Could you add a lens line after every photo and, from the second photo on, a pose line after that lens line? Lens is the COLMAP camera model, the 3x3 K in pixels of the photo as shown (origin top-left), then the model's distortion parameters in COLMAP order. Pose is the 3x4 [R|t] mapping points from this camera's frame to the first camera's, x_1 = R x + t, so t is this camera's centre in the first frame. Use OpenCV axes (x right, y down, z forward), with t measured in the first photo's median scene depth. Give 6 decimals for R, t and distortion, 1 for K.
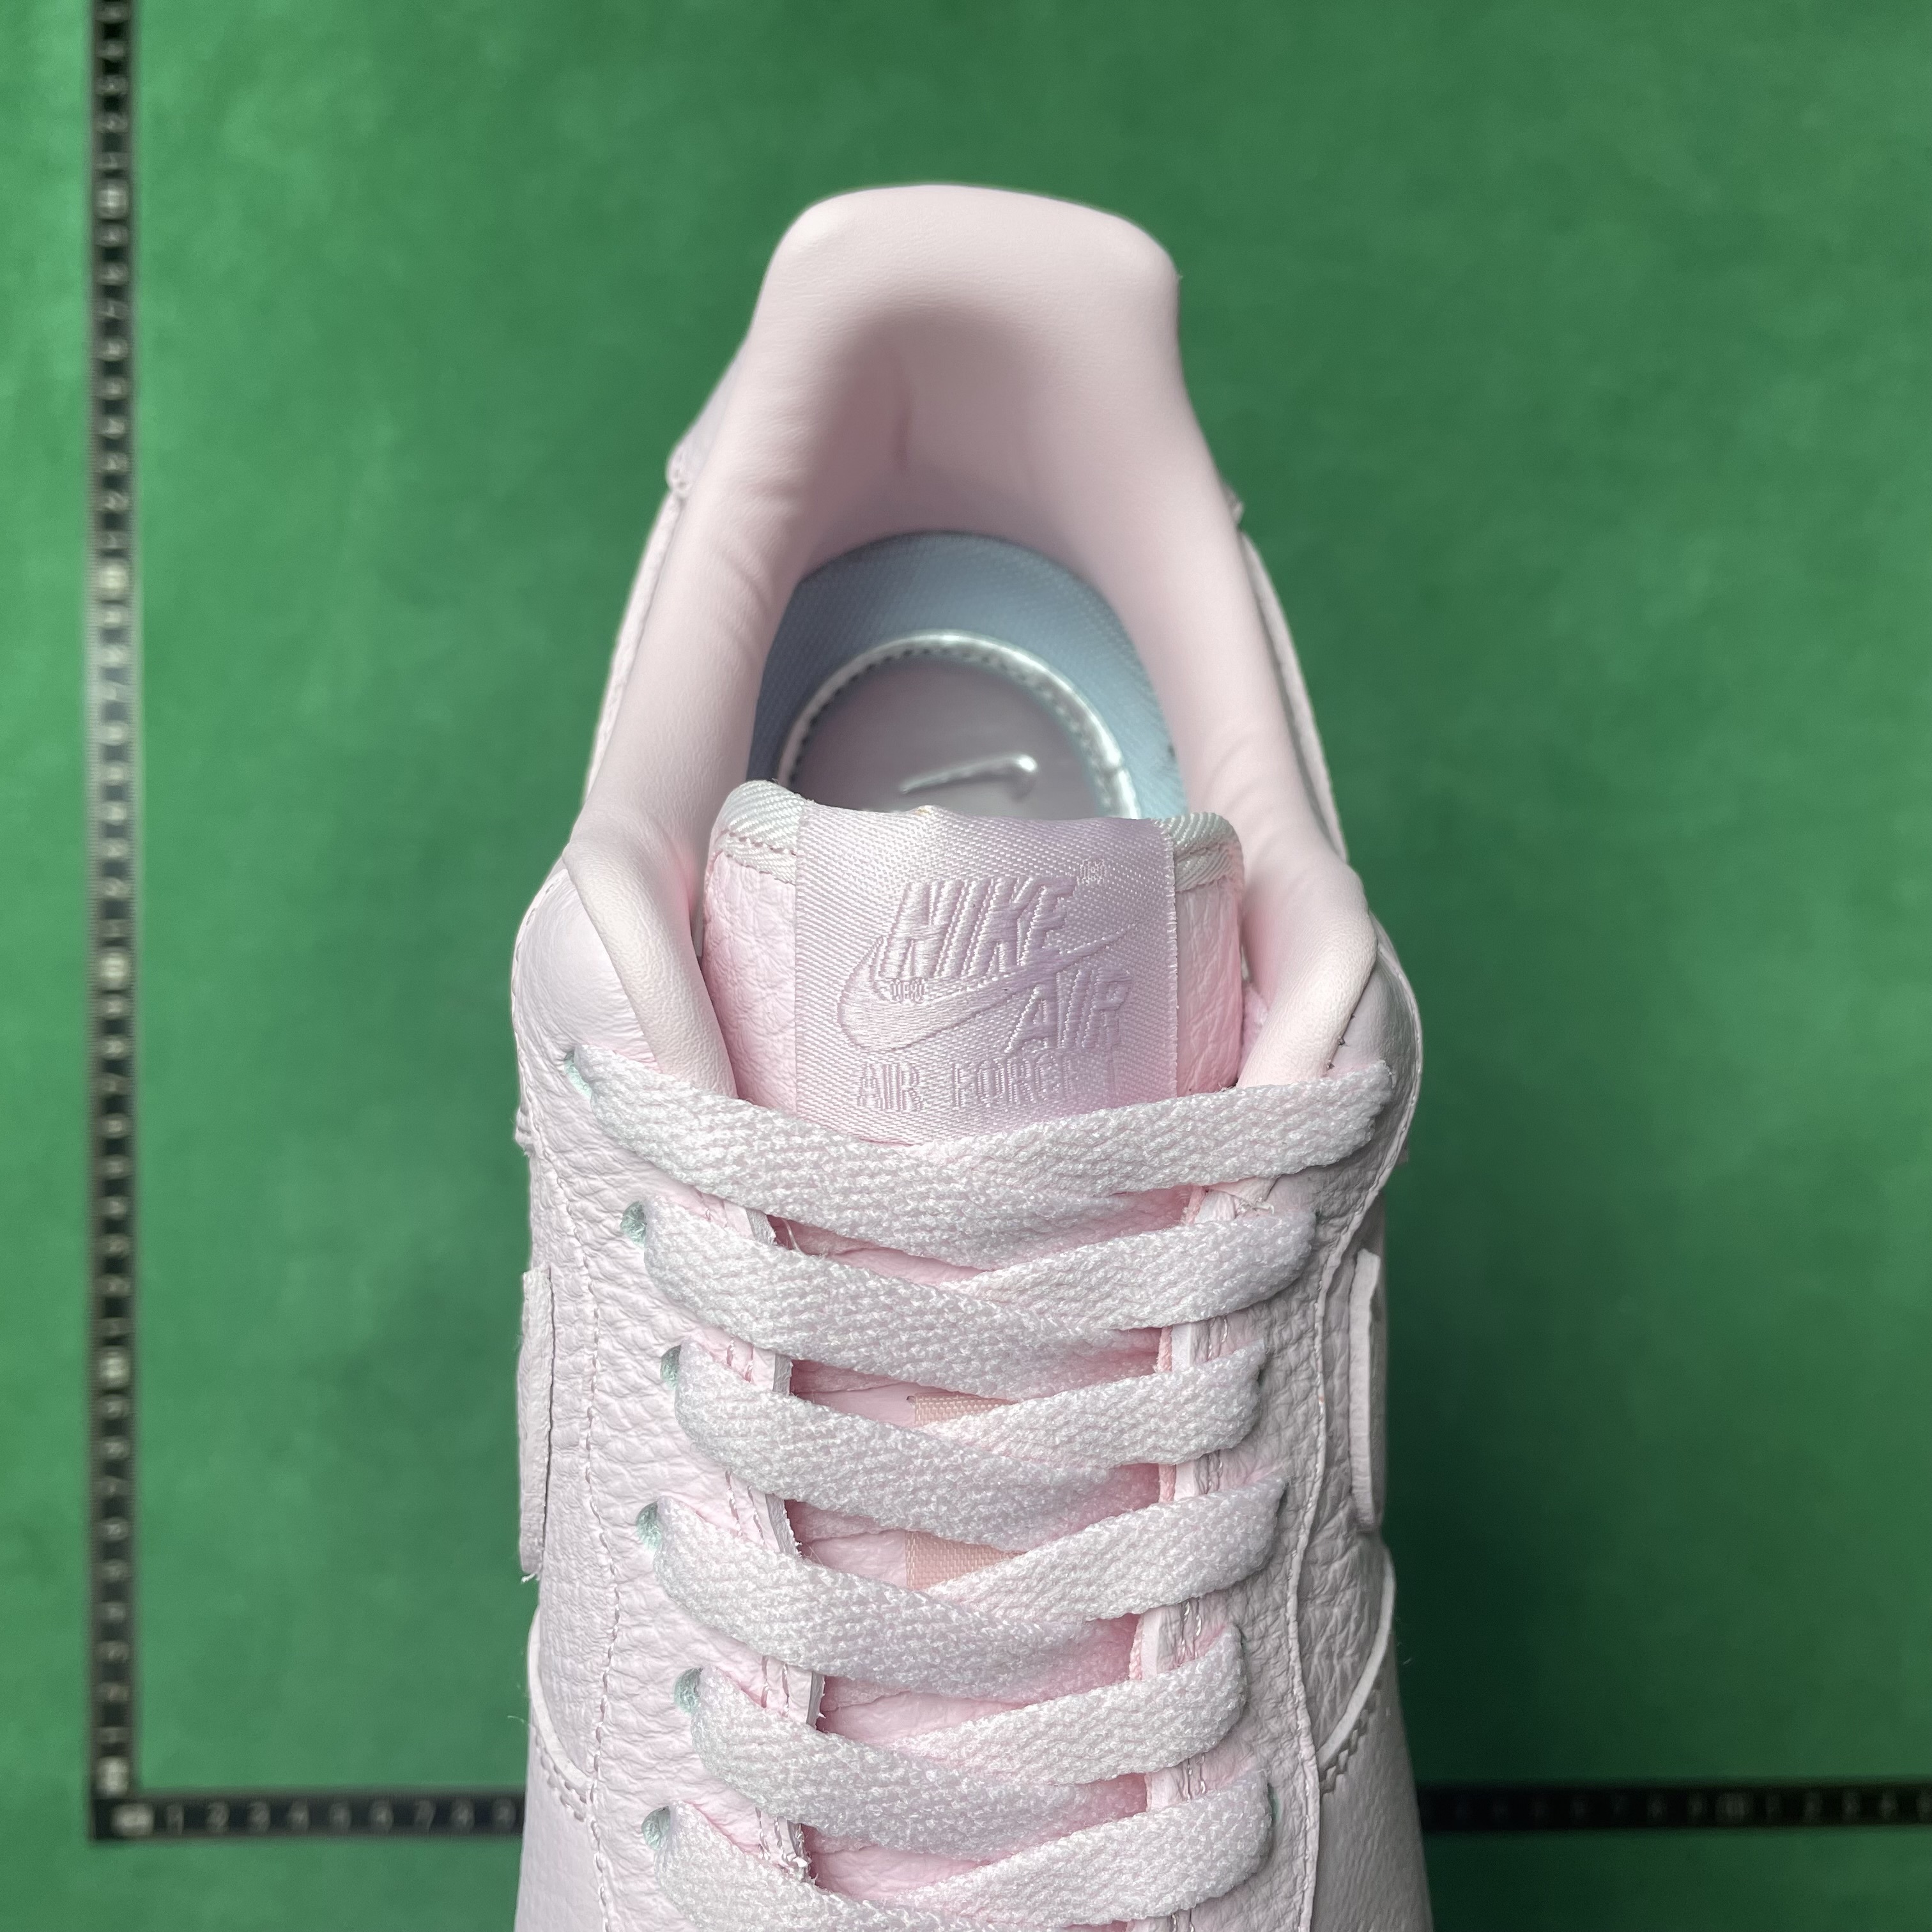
lens RADIAL K [[2075.5, 0, 988.8], [0, 2075.5, 691.5], [0, 0, 1]] dist [-0.004650, -0.027754]
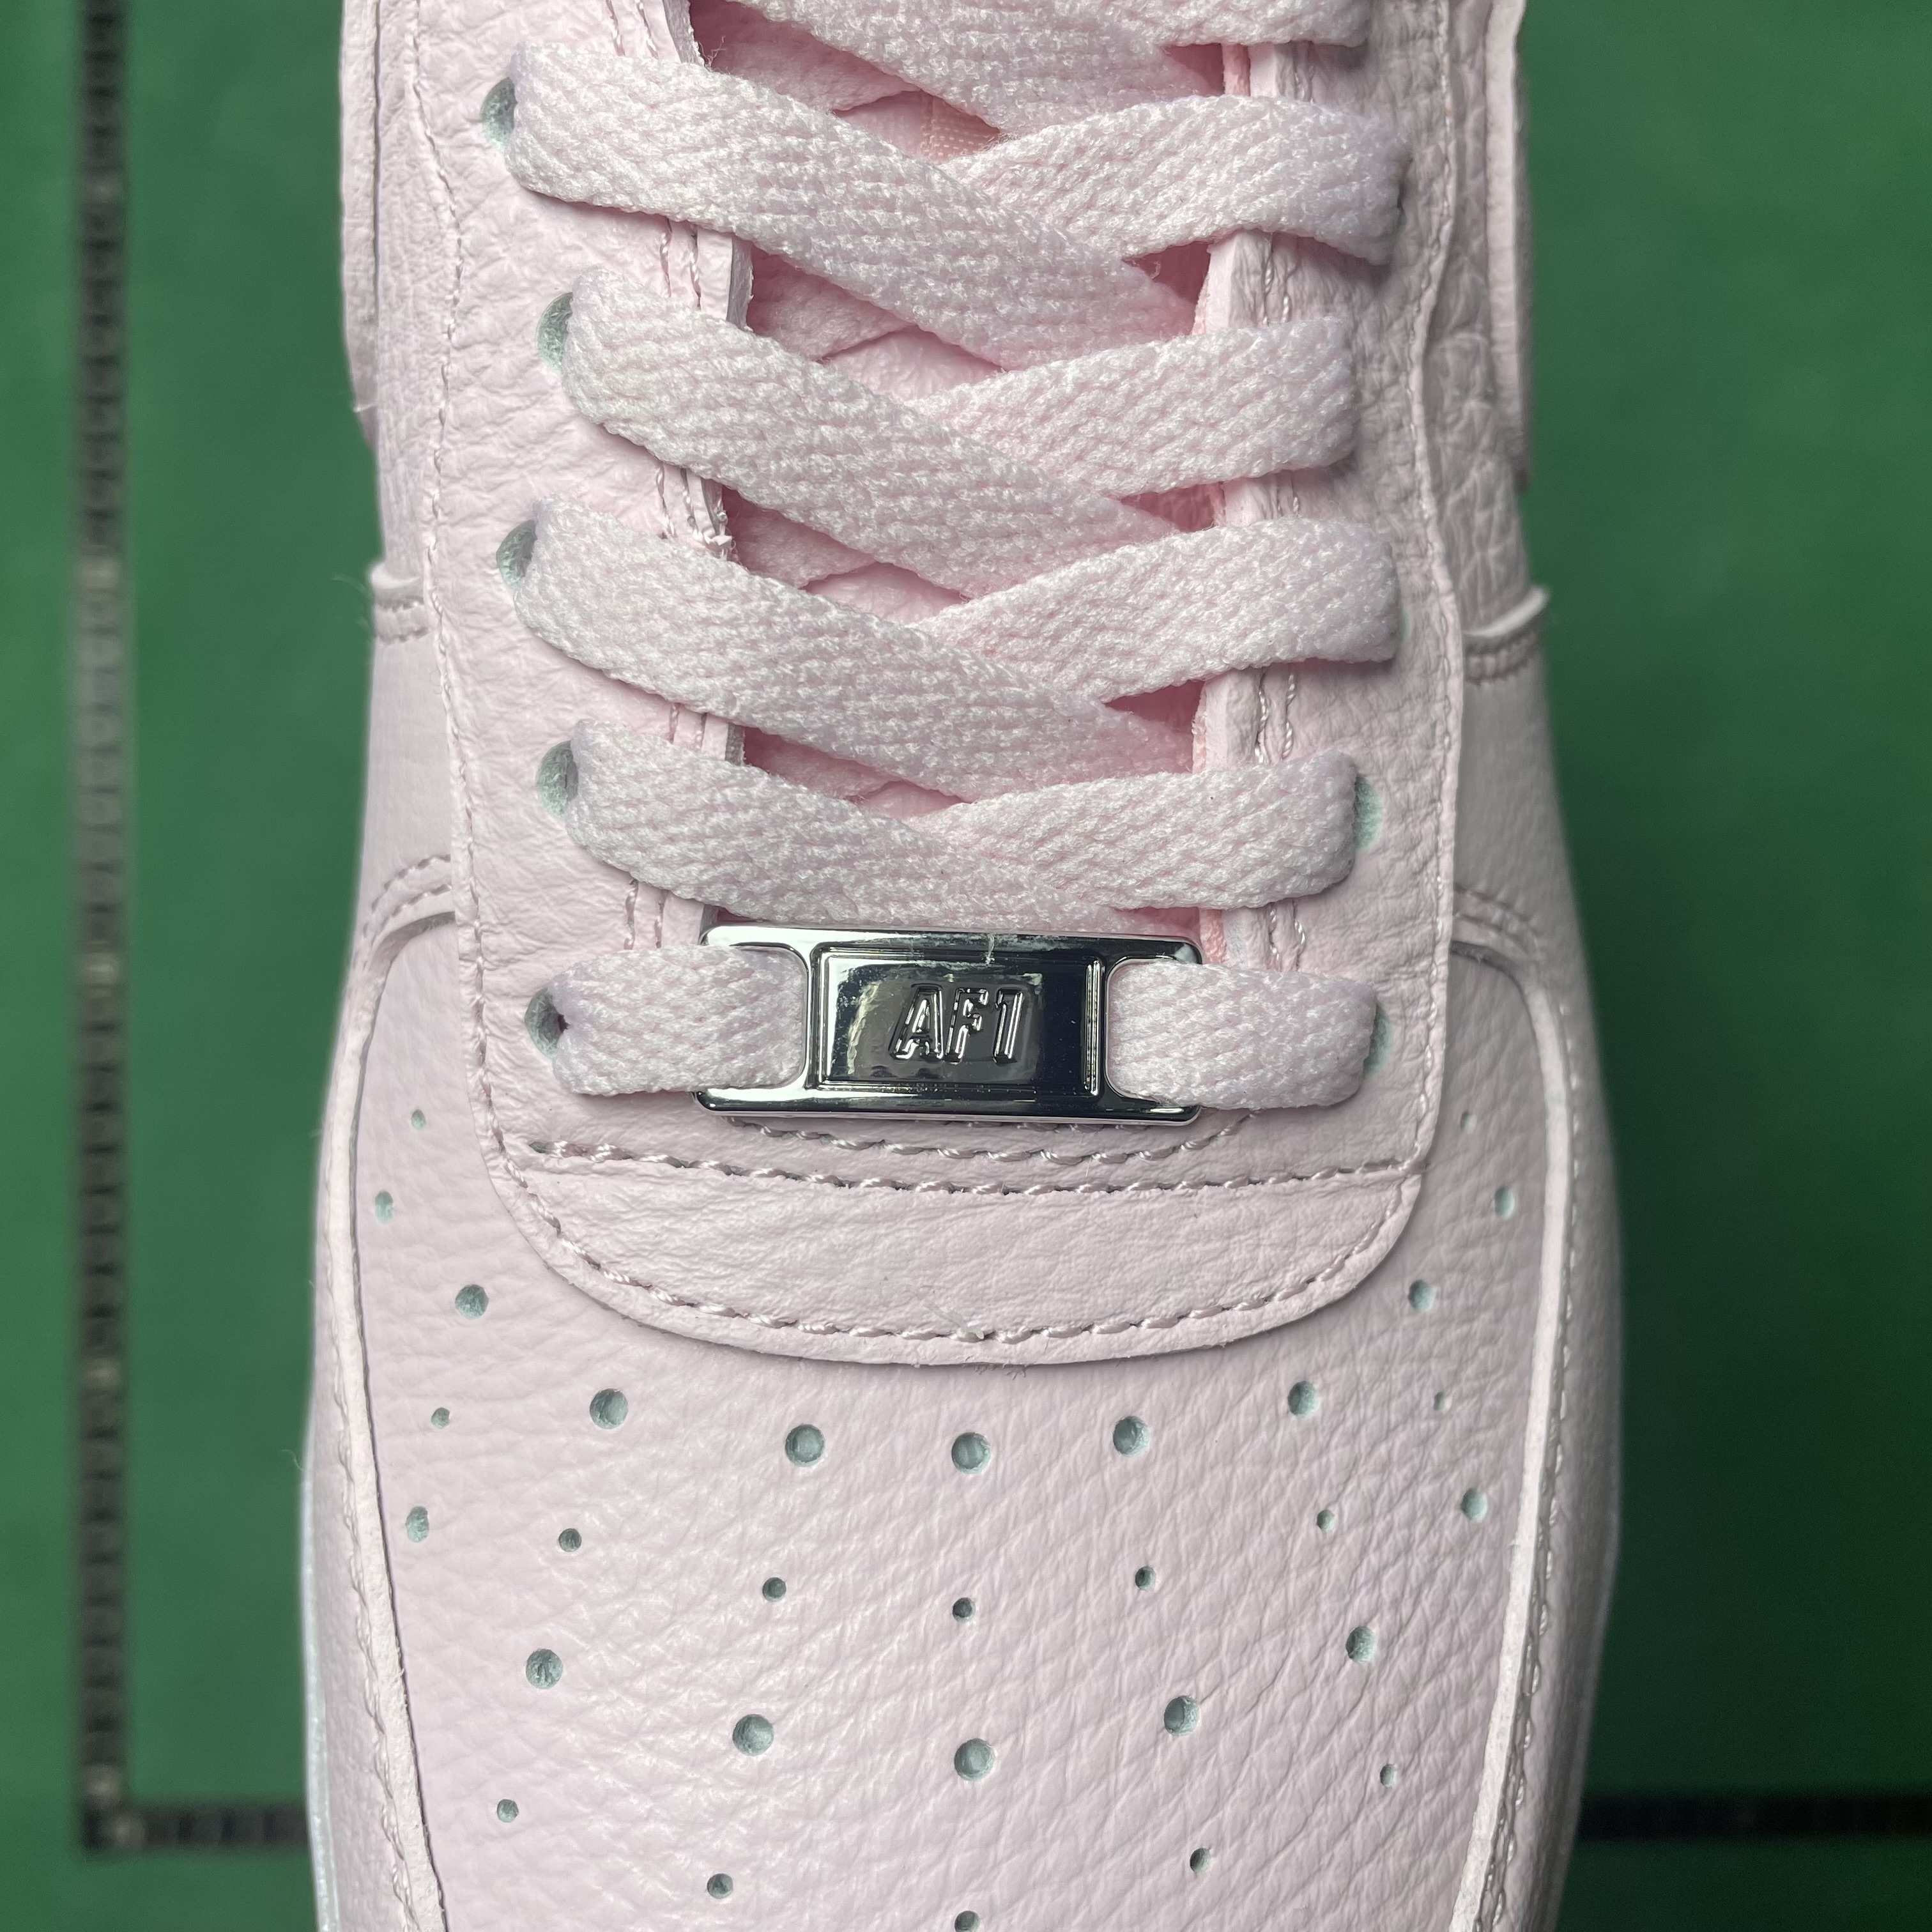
lens RADIAL K [[2044.9, 0, 996.0], [0, 2044.9, 907.7], [0, 0, 1]] dist [0.085021, -0.224819]
pose [[0.999689, -0.019749, -0.015246, 0.008503], [0.019443, 0.999612, -0.019967, 0.688956], [0.015635, 0.019665, 0.999684, 0.314232]]
